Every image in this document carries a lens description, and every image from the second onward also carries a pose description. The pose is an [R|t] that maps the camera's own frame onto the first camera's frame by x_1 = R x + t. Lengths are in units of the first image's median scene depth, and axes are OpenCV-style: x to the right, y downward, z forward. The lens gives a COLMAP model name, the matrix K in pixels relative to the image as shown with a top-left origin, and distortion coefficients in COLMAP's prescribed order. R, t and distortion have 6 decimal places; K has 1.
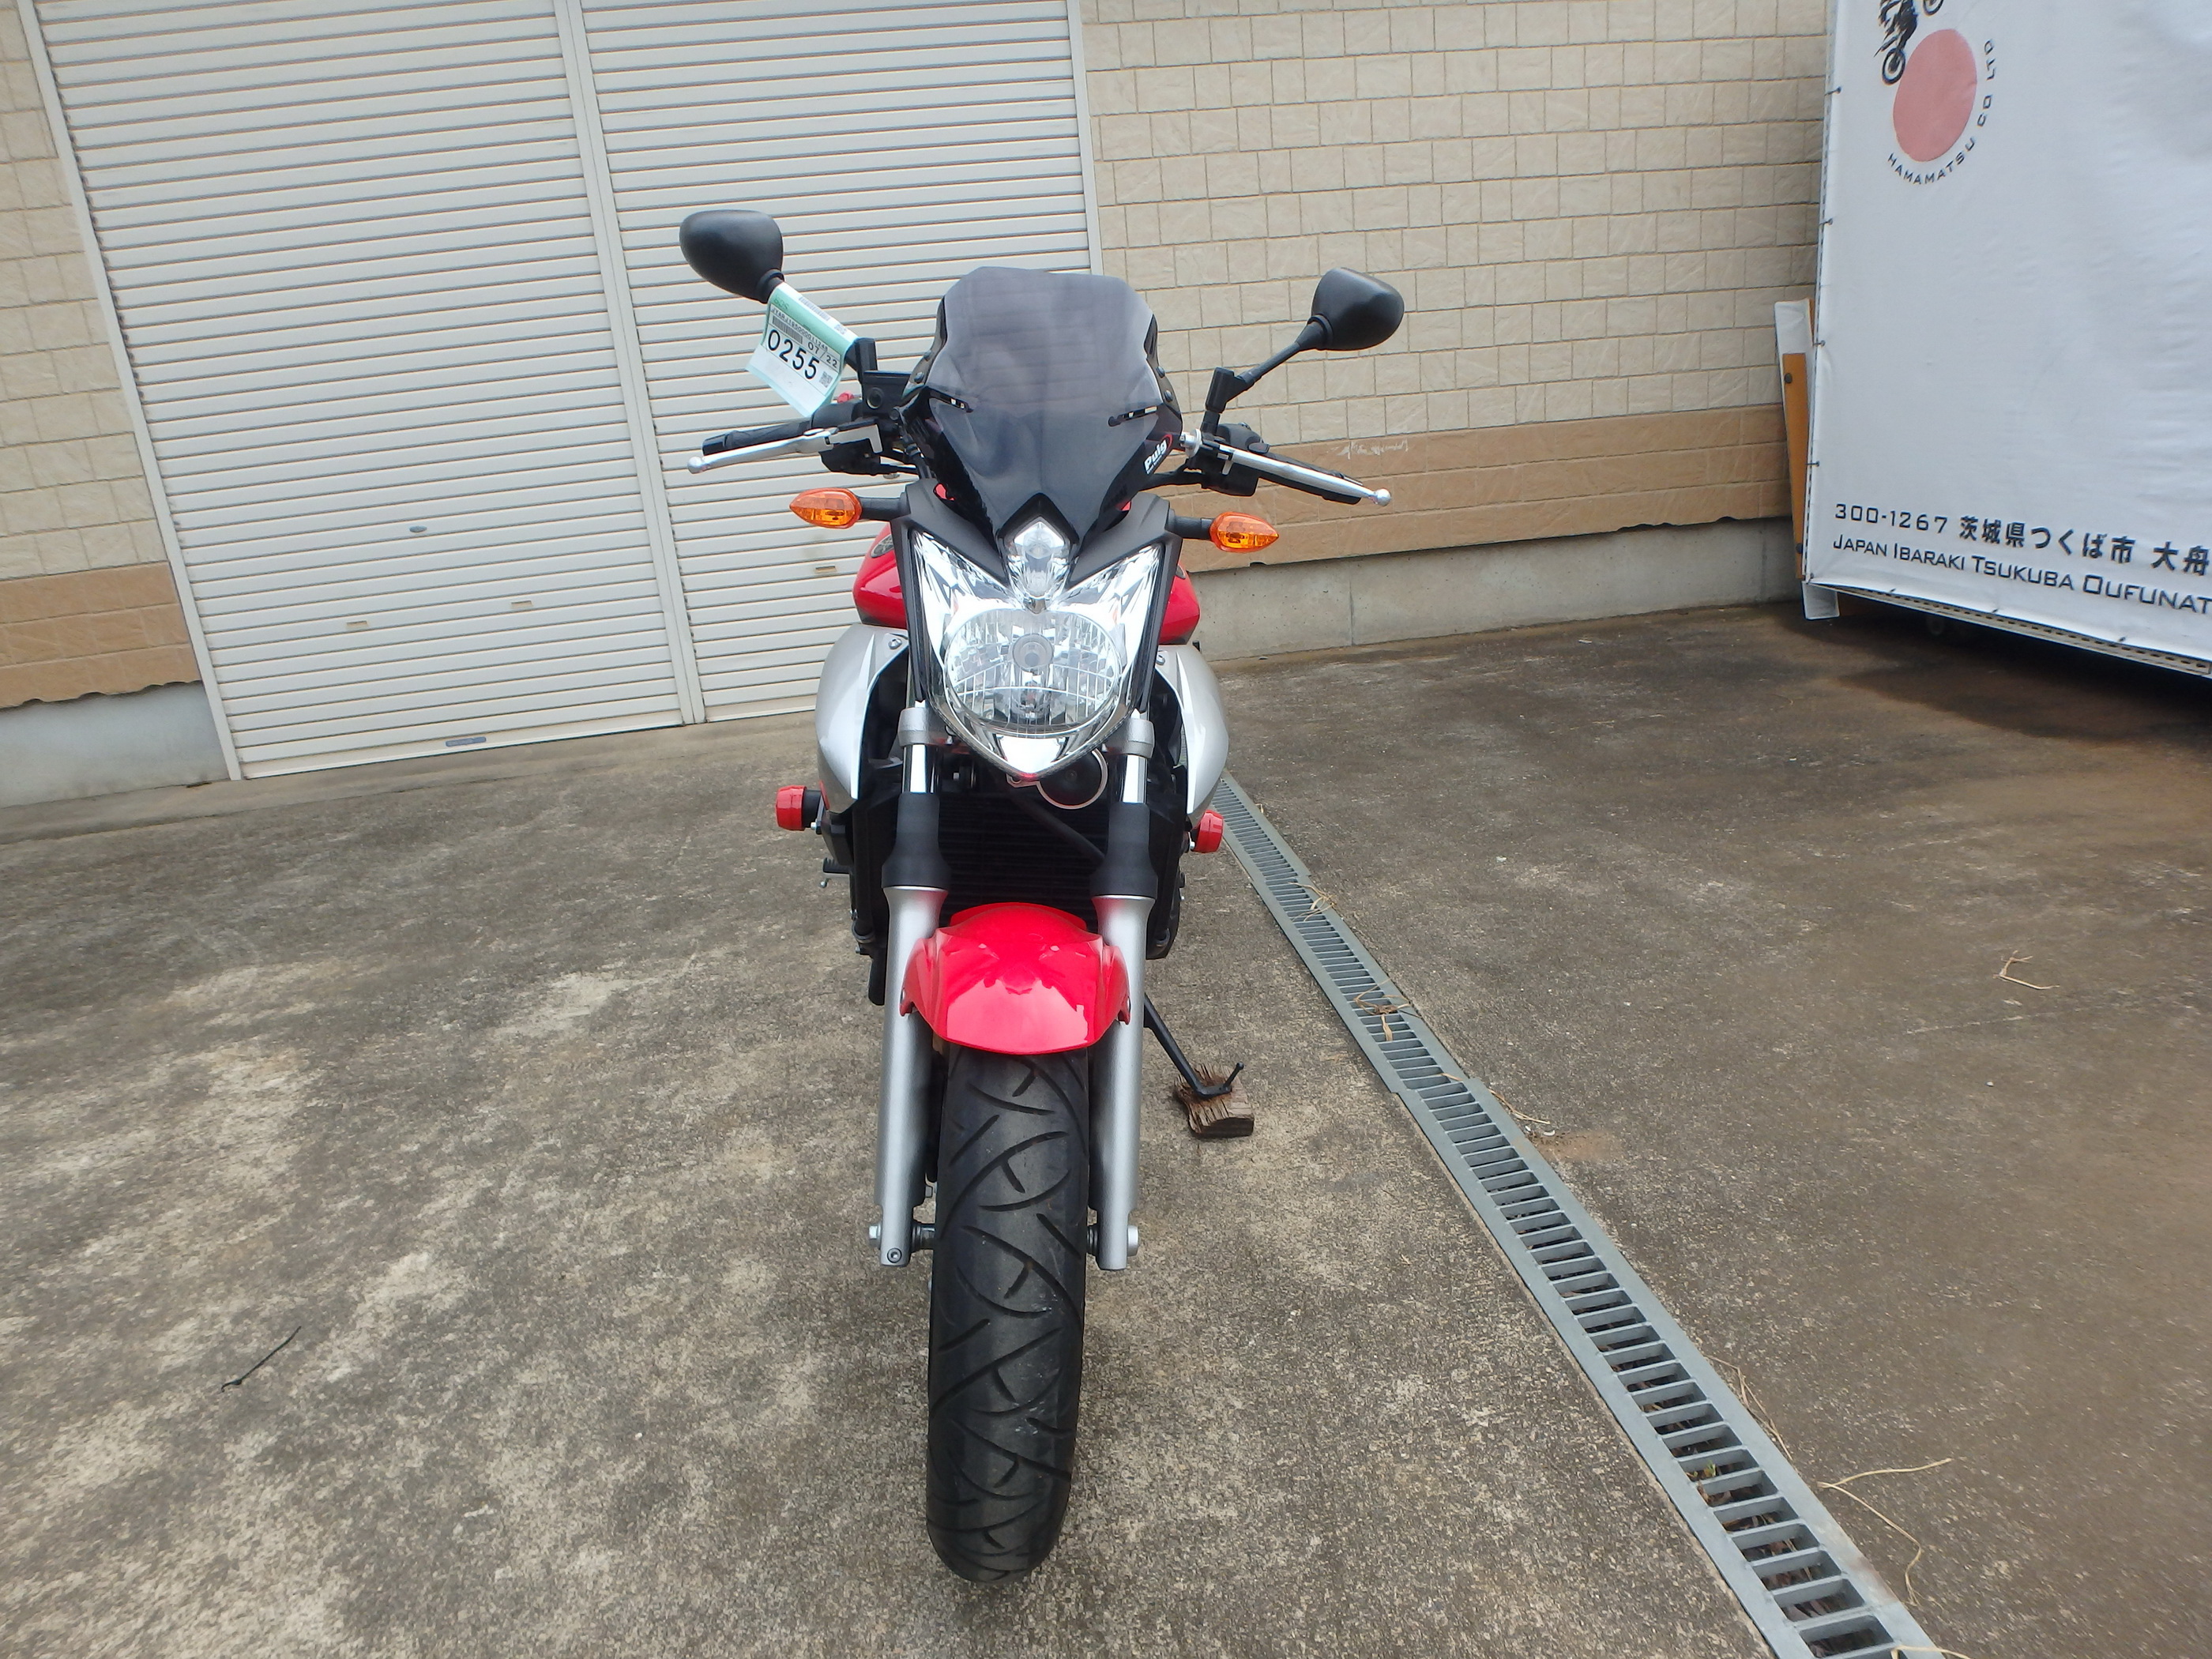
lens RADIAL K [[1381.9, 0, 1134.2], [0, 1381.9, 824.6], [0, 0, 1]] dist [-0.041933, 0.008230]
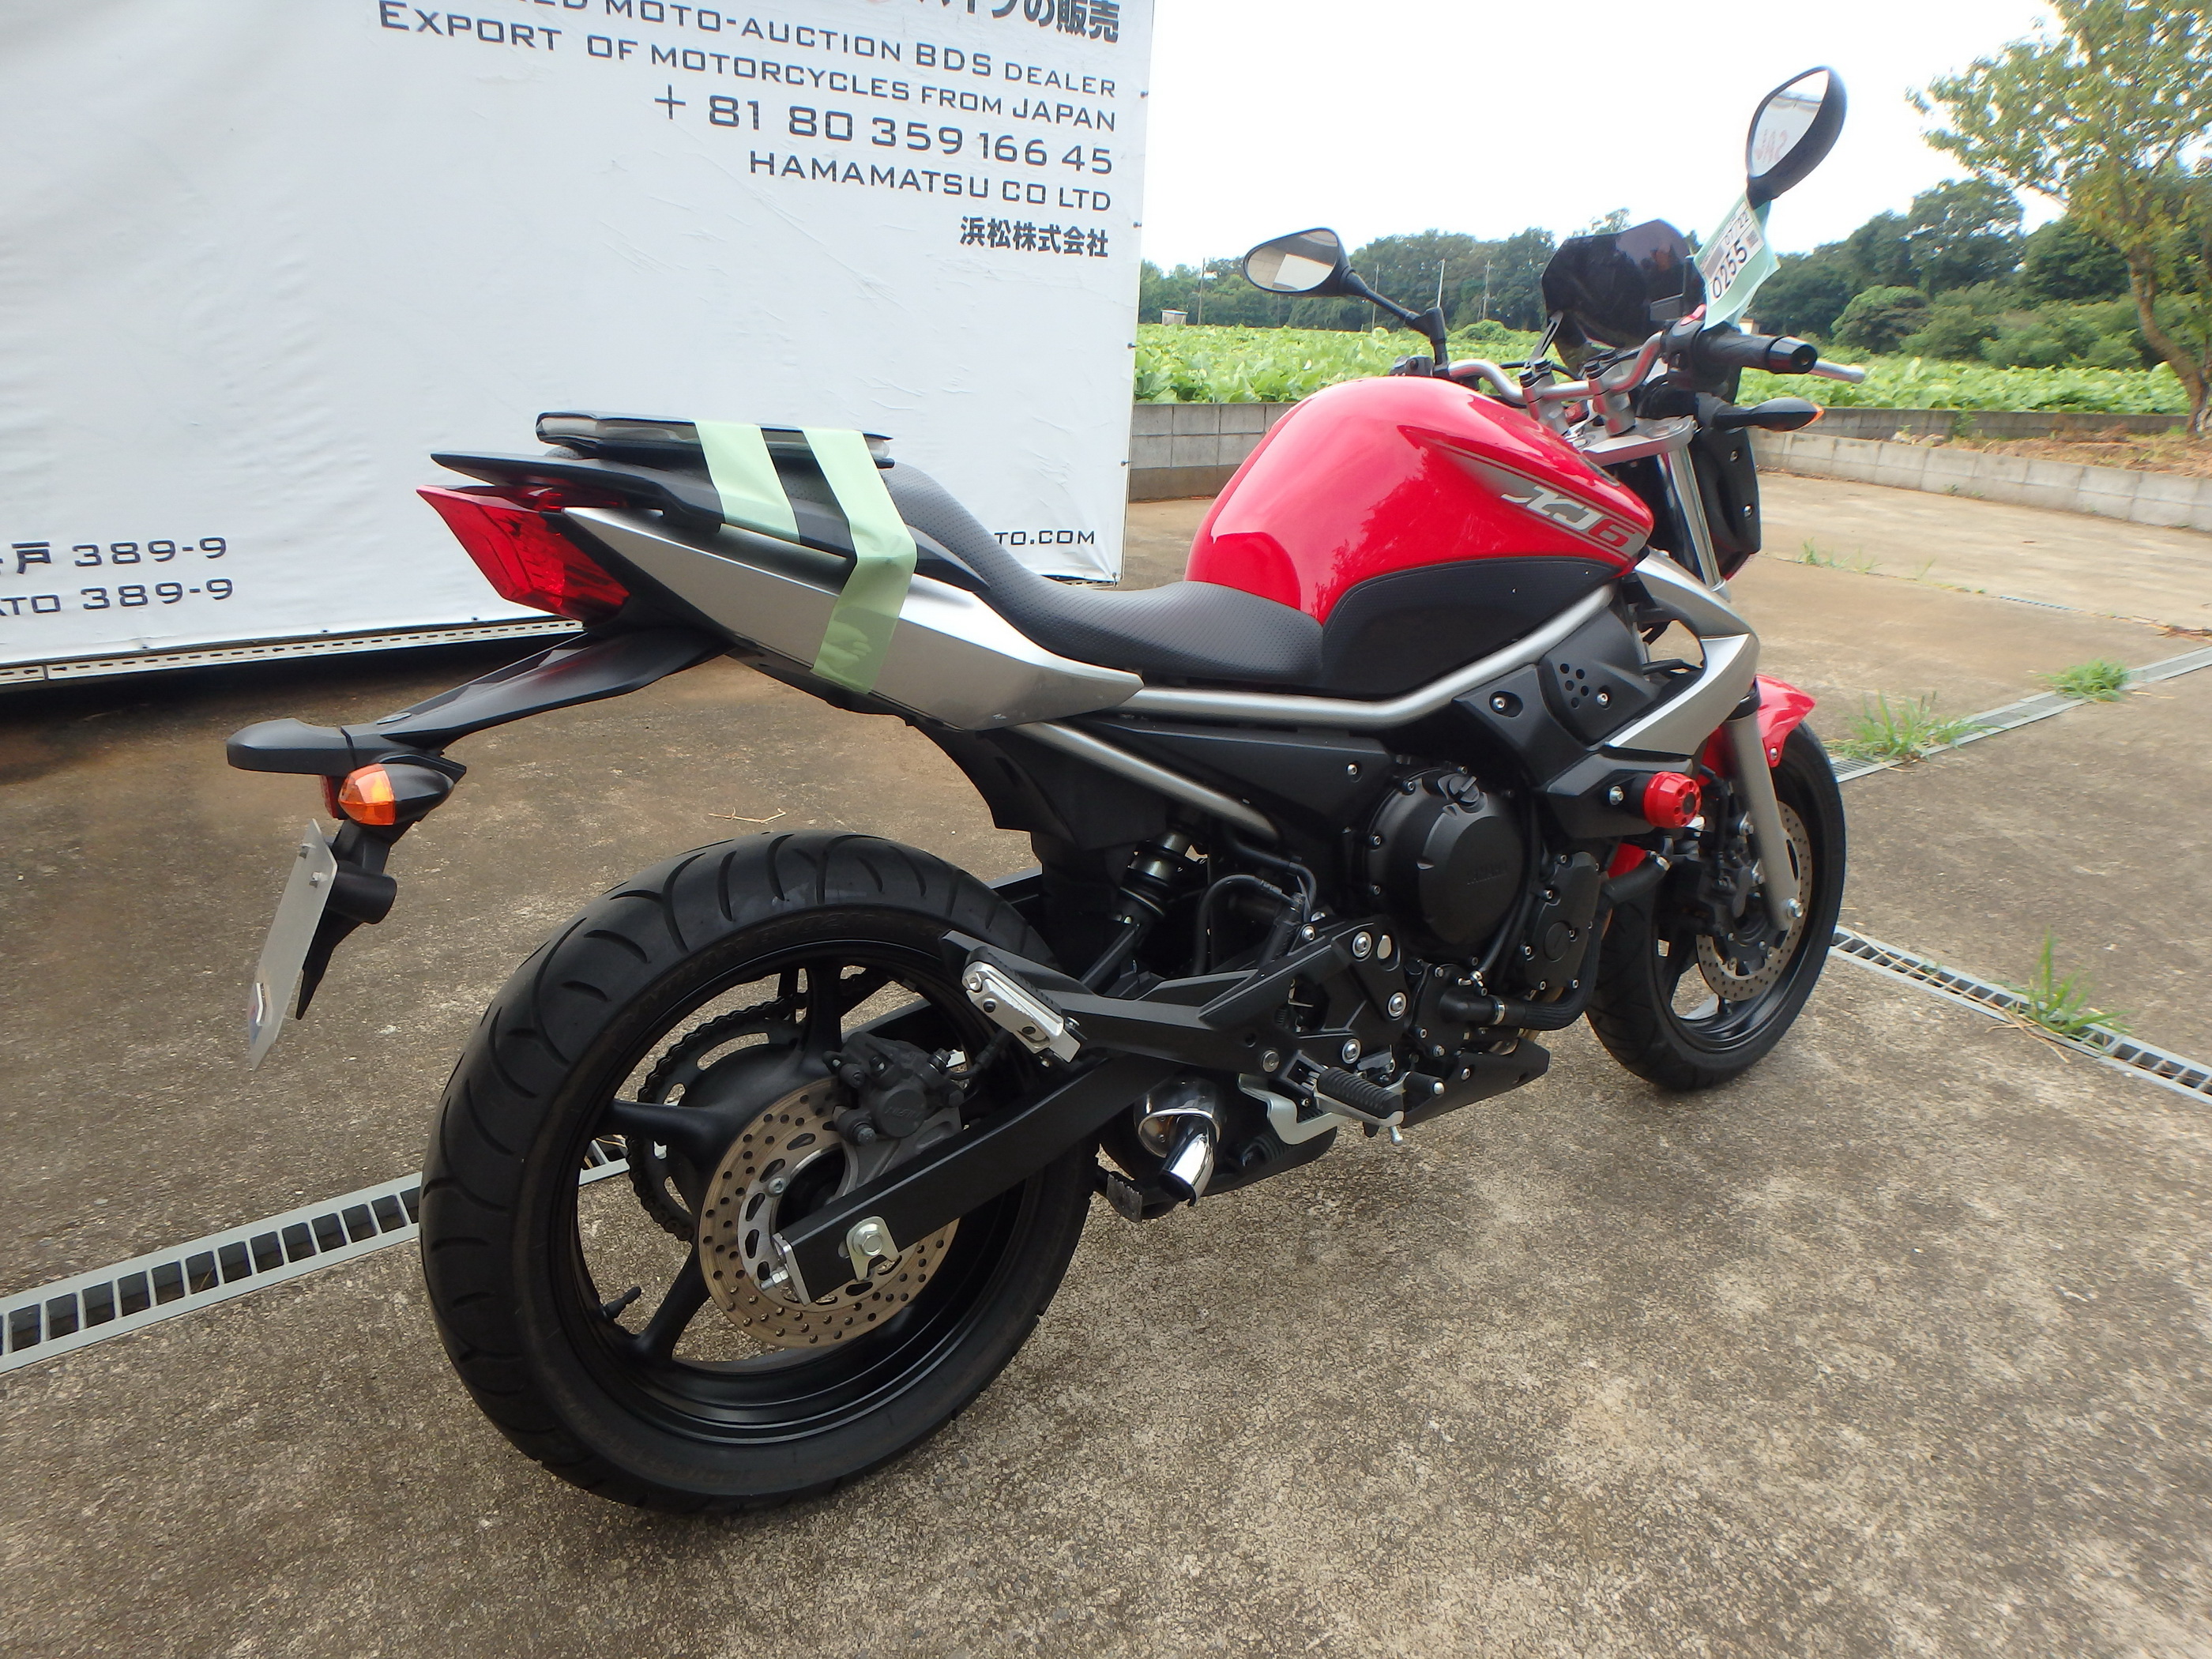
lens RADIAL K [[1381.9, 0, 1100.6], [0, 1381.9, 816.2], [0, 0, 1]] dist [-0.041933, 0.008230]
pose [[-0.485542, -0.239061, 0.840891, -0.737259], [0.269095, 0.874311, 0.403941, -0.407662], [-0.831767, 0.422410, -0.360185, 1.502189]]
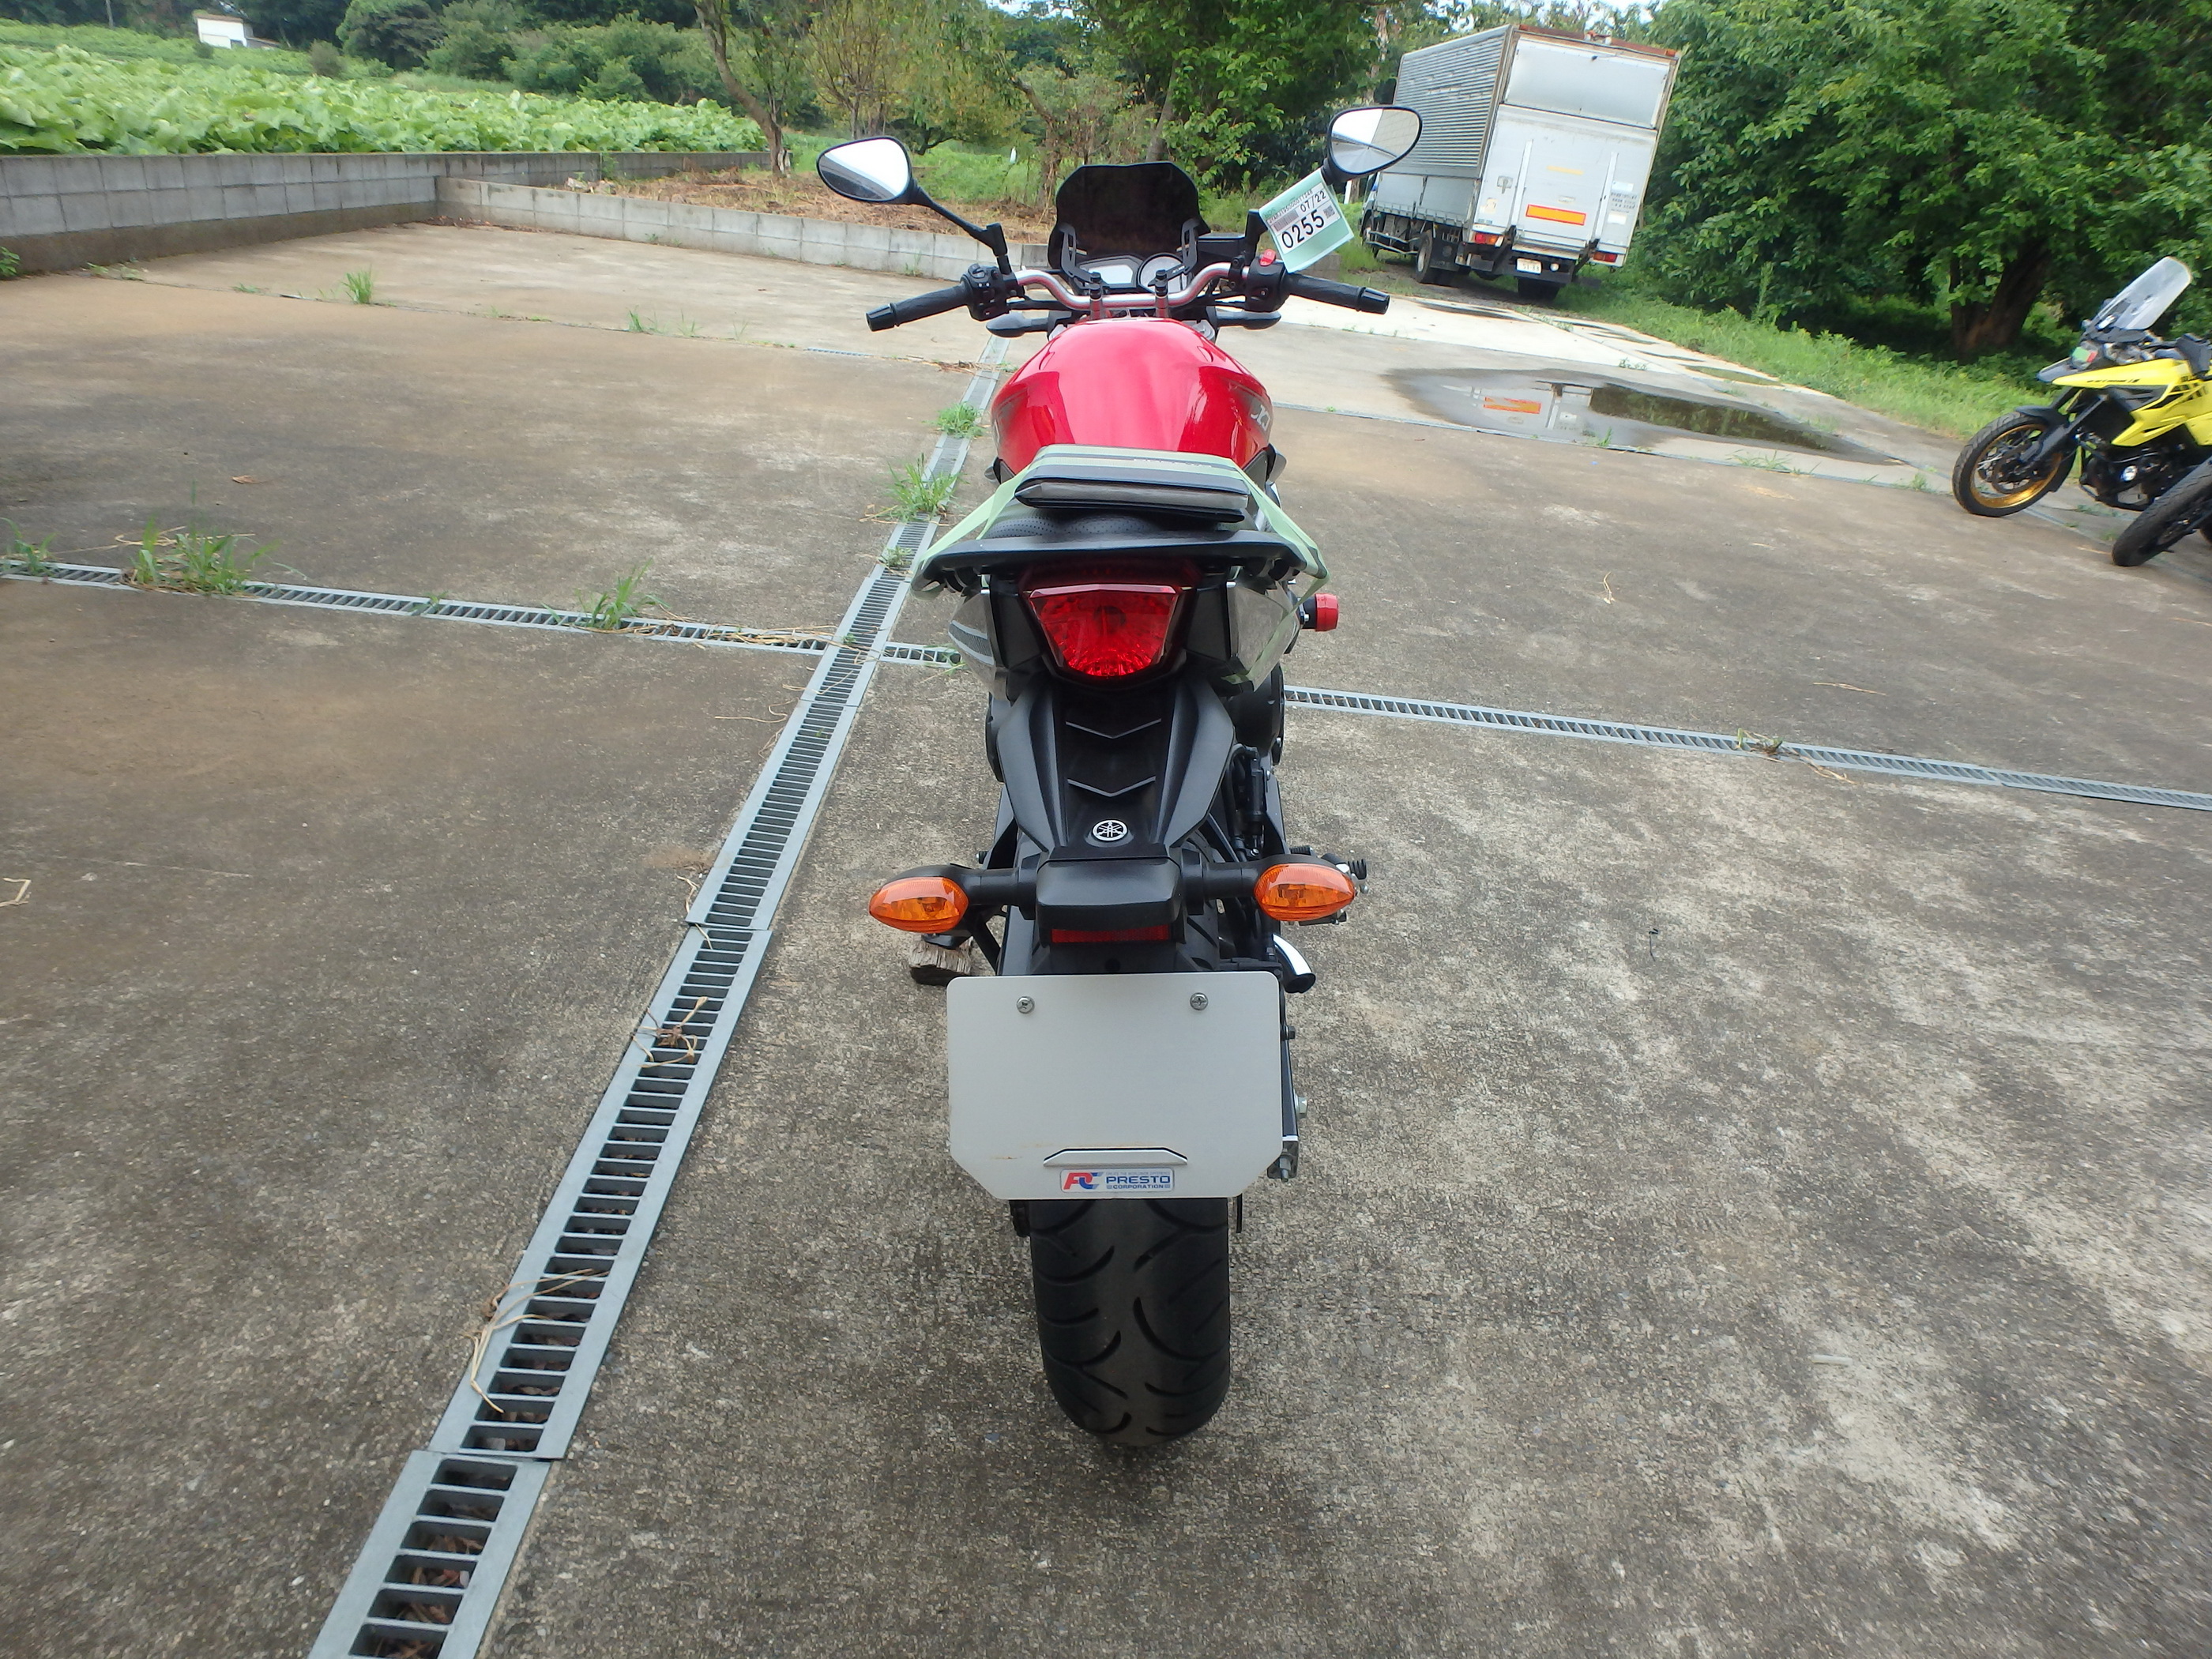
lens RADIAL K [[1381.9, 0, 1128.8], [0, 1381.9, 801.5], [0, 0, 1]] dist [-0.041933, 0.008230]
pose [[-0.993643, -0.074782, 0.084150, -0.184853], [0.002182, 0.734558, 0.678542, -0.666047], [-0.112556, 0.674412, -0.729726, 1.897467]]
